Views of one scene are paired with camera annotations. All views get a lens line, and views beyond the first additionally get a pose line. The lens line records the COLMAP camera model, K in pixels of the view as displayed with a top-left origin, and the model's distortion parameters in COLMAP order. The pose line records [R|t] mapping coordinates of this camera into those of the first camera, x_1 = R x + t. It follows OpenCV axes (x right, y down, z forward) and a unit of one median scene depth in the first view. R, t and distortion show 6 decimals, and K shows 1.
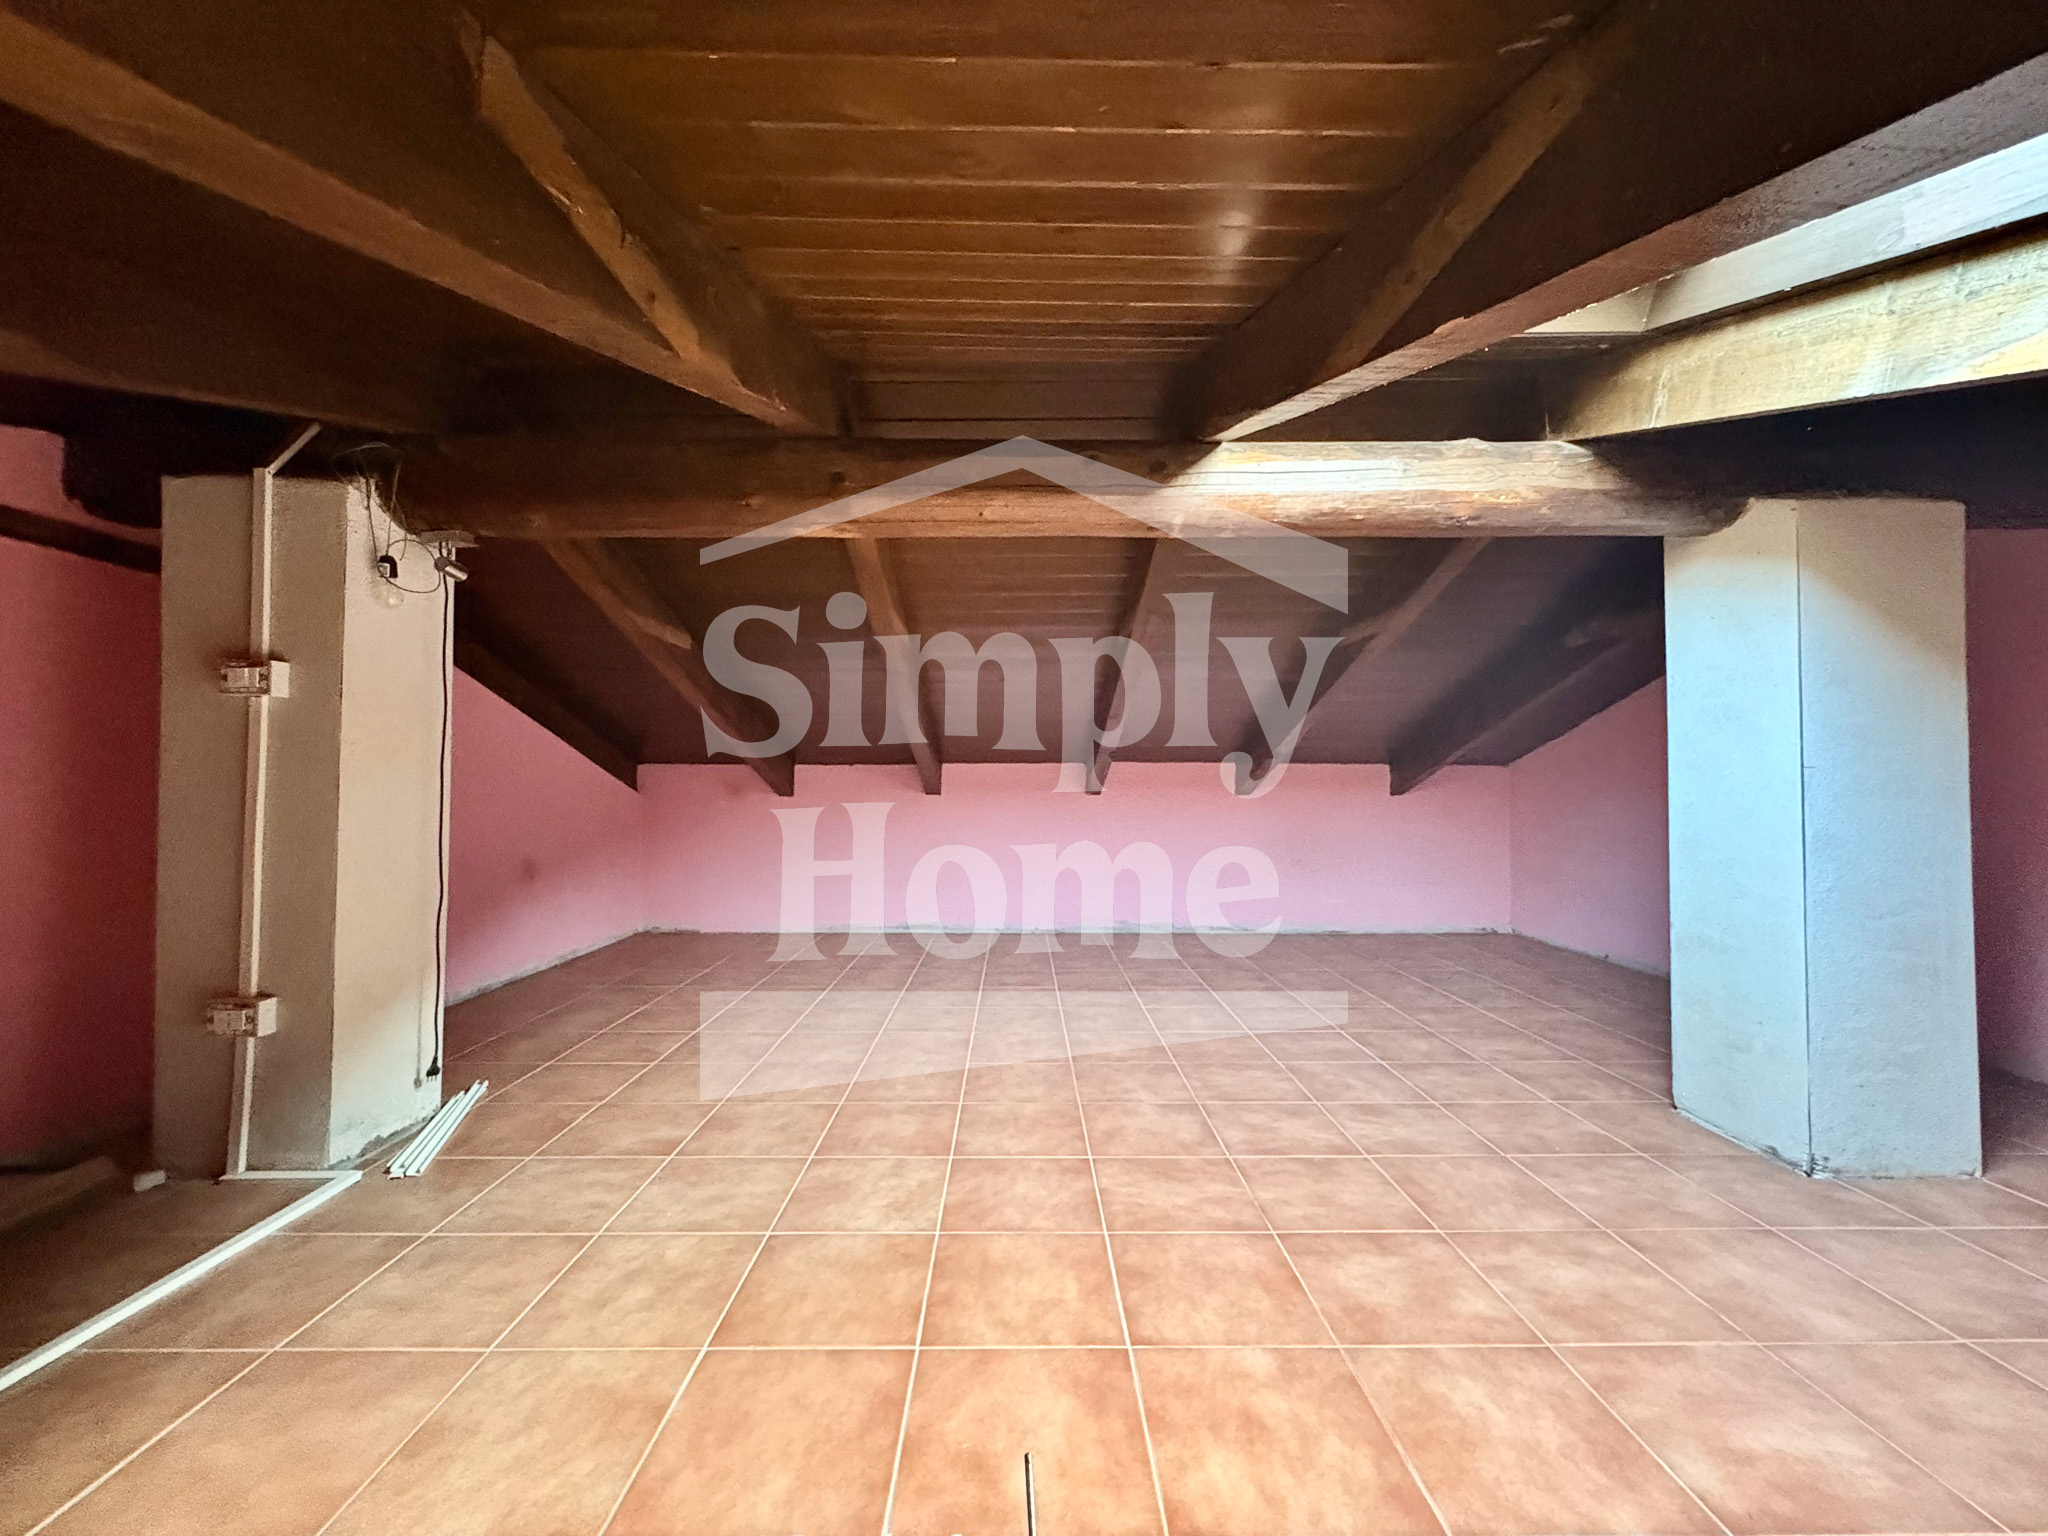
lens RADIAL K [[814.8, 0, 1026.9], [0, 814.8, 767.1], [0, 0, 1]] dist [-0.000377, -0.000042]
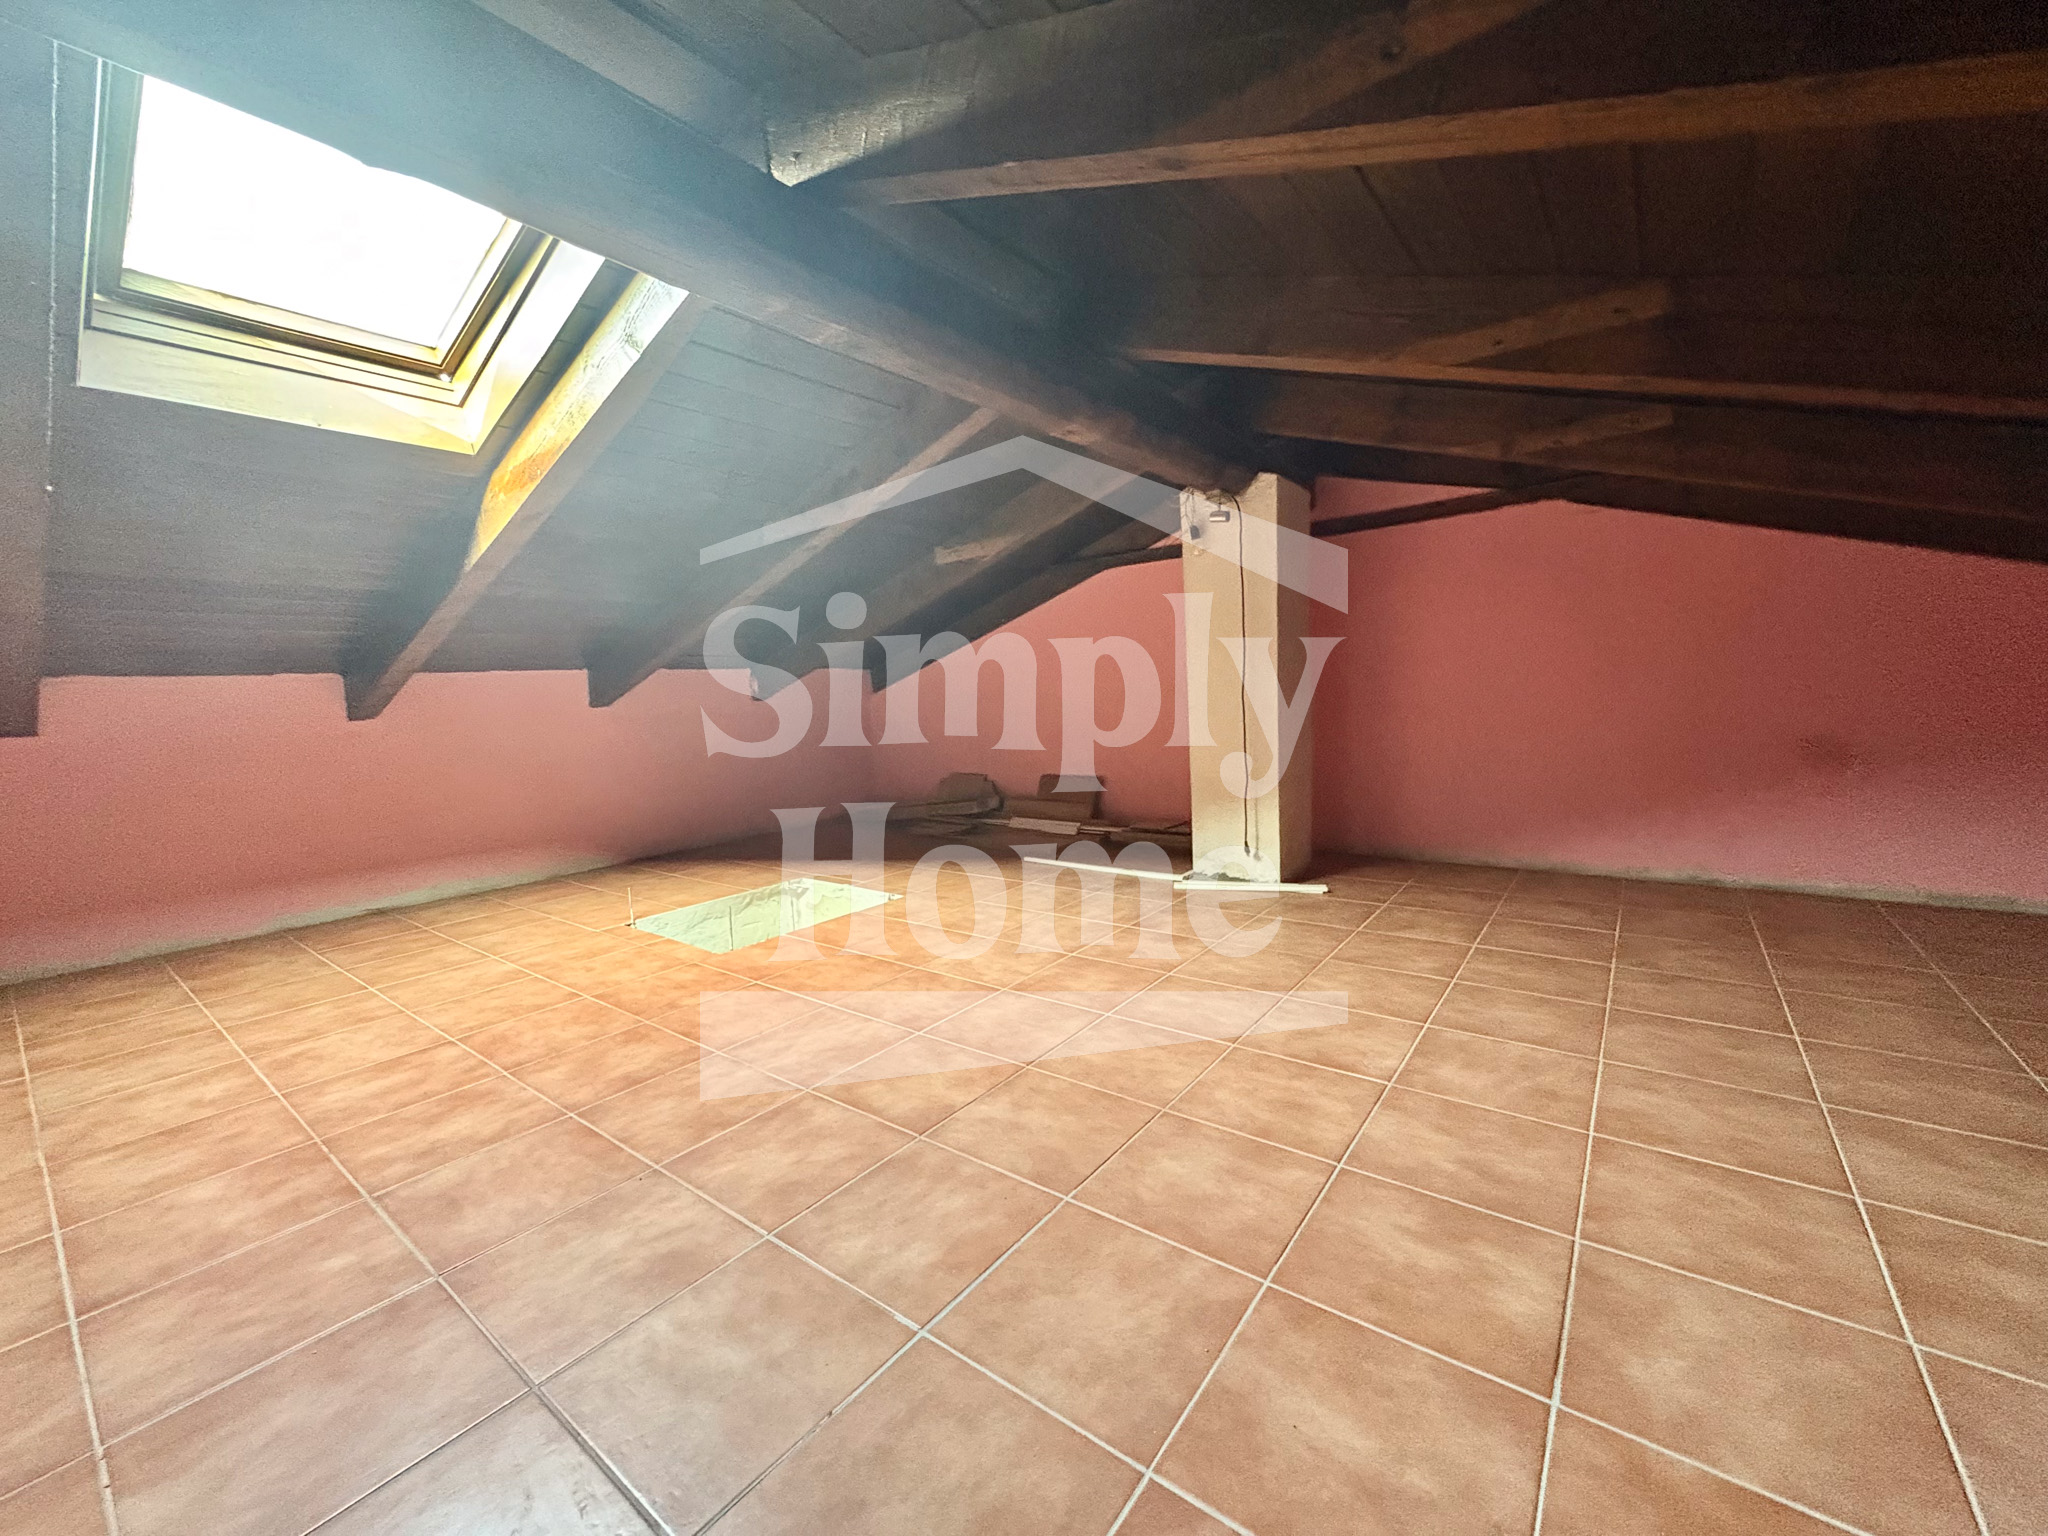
lens RADIAL K [[814.8, 0, 1026.9], [0, 814.8, 767.1], [0, 0, 1]] dist [-0.000377, -0.000042]
pose [[-0.616735, 0.101511, -0.780598, 0.840406], [0.063427, 0.994834, 0.079258, 0.082409], [0.784611, -0.000630, -0.619988, 1.926905]]
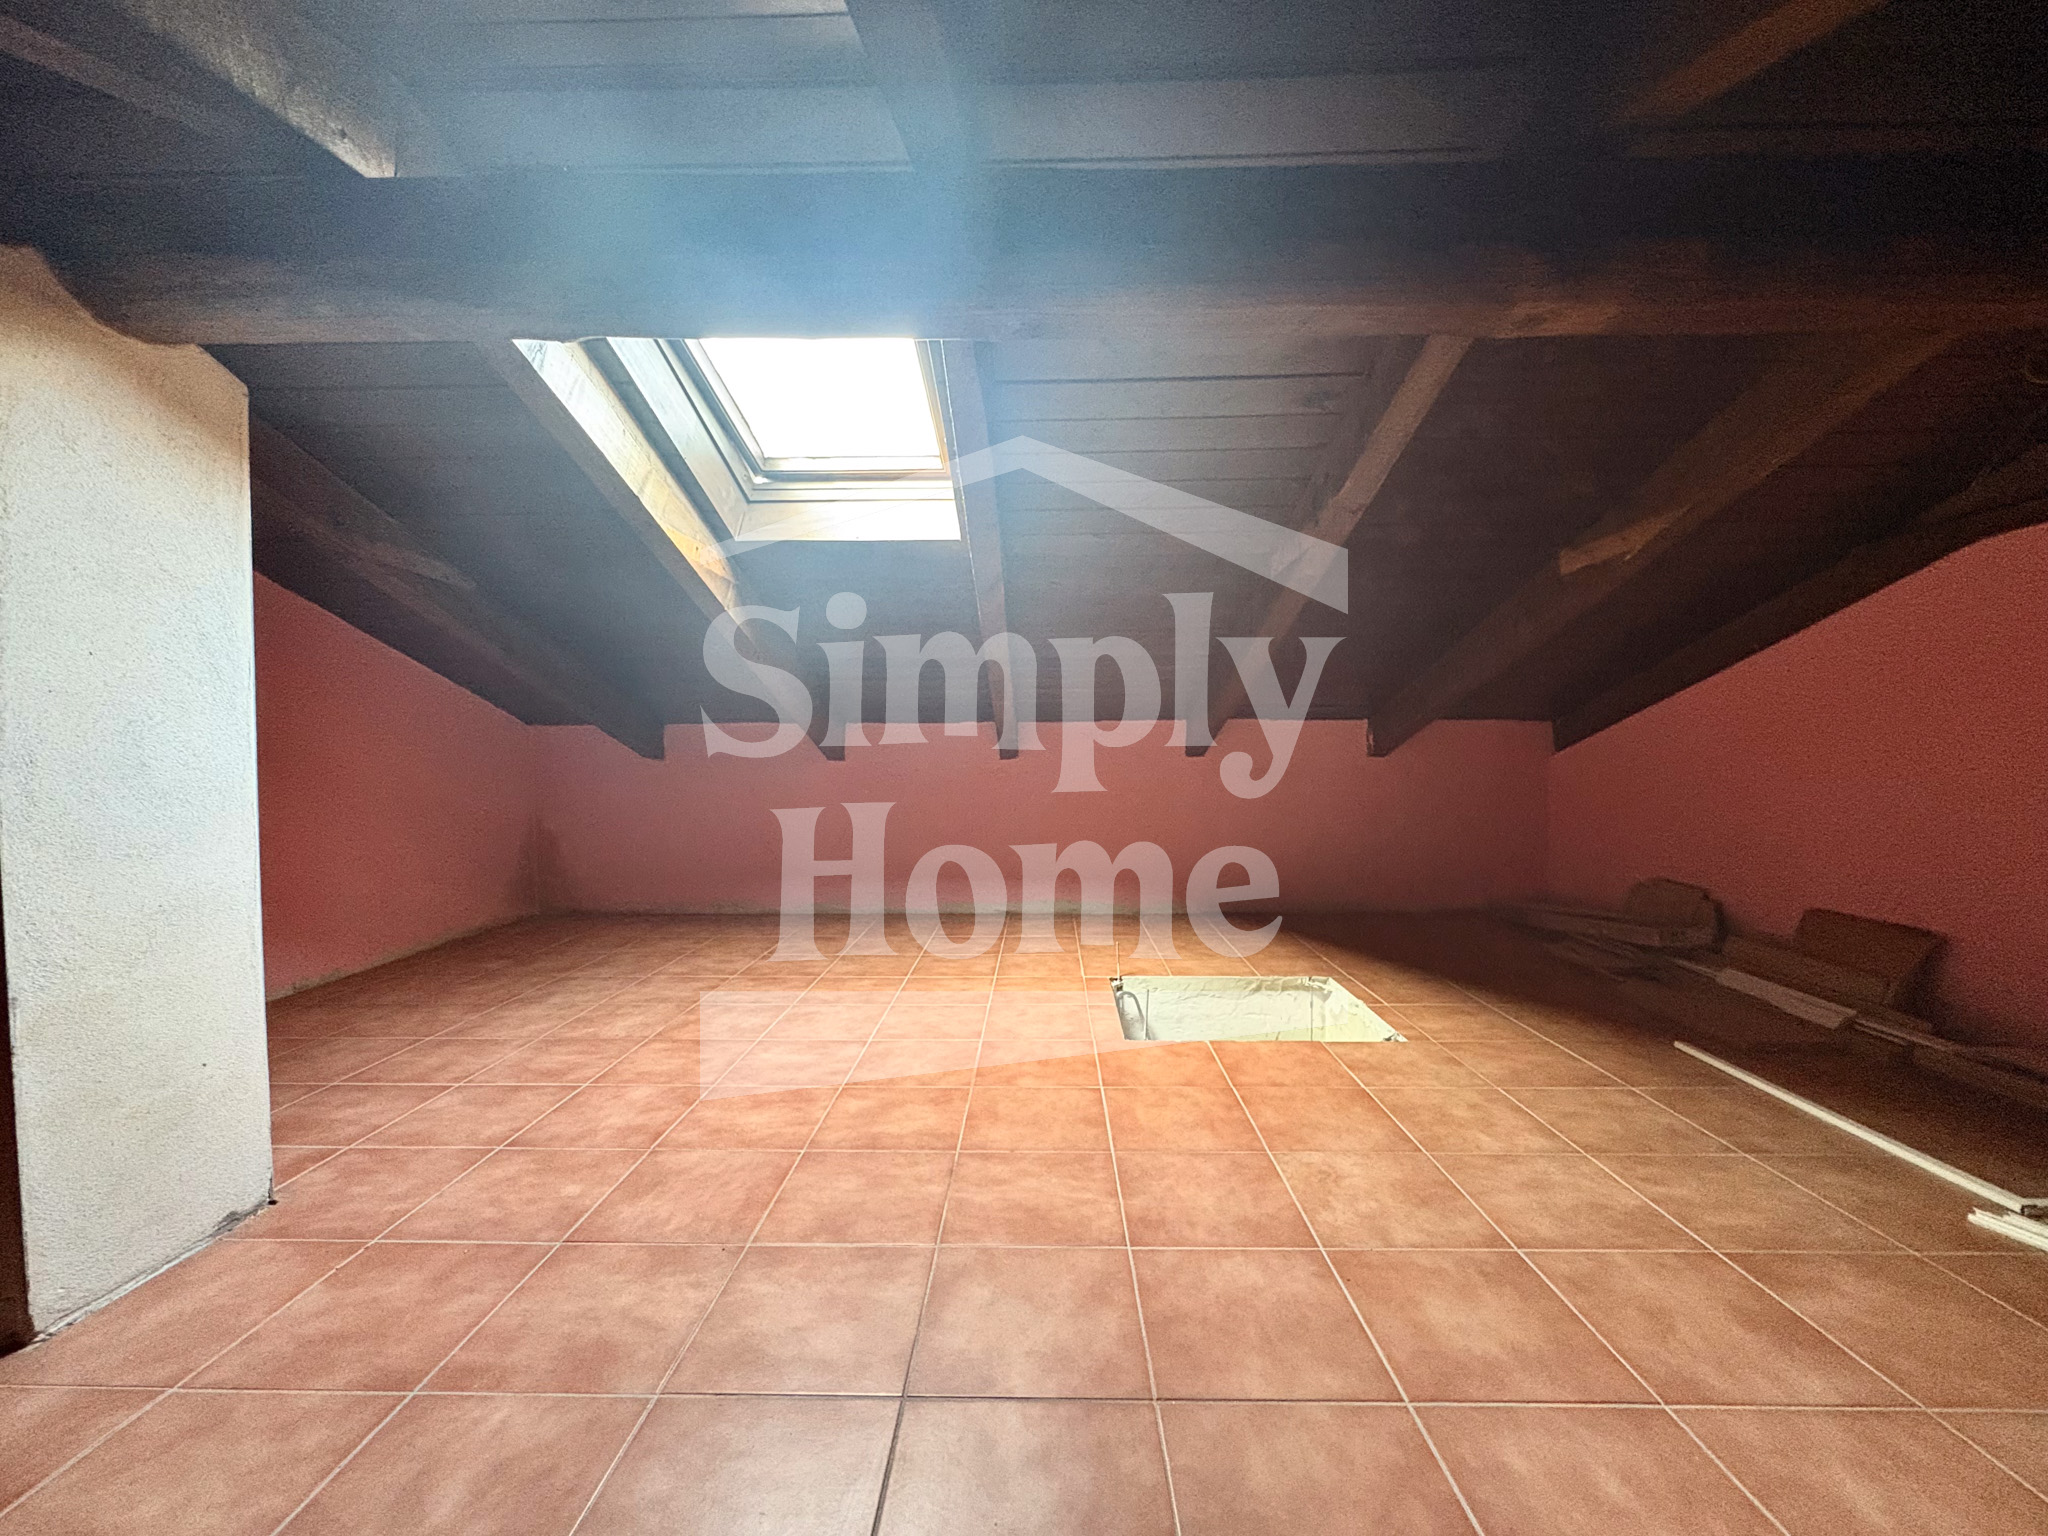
lens RADIAL K [[814.8, 0, 1026.9], [0, 814.8, 767.1], [0, 0, 1]] dist [-0.000377, -0.000042]
pose [[-0.999369, 0.001889, 0.035467, 0.157521], [0.001723, 0.999987, -0.004719, 0.059334], [-0.035475, -0.004654, -0.999360, 1.916366]]
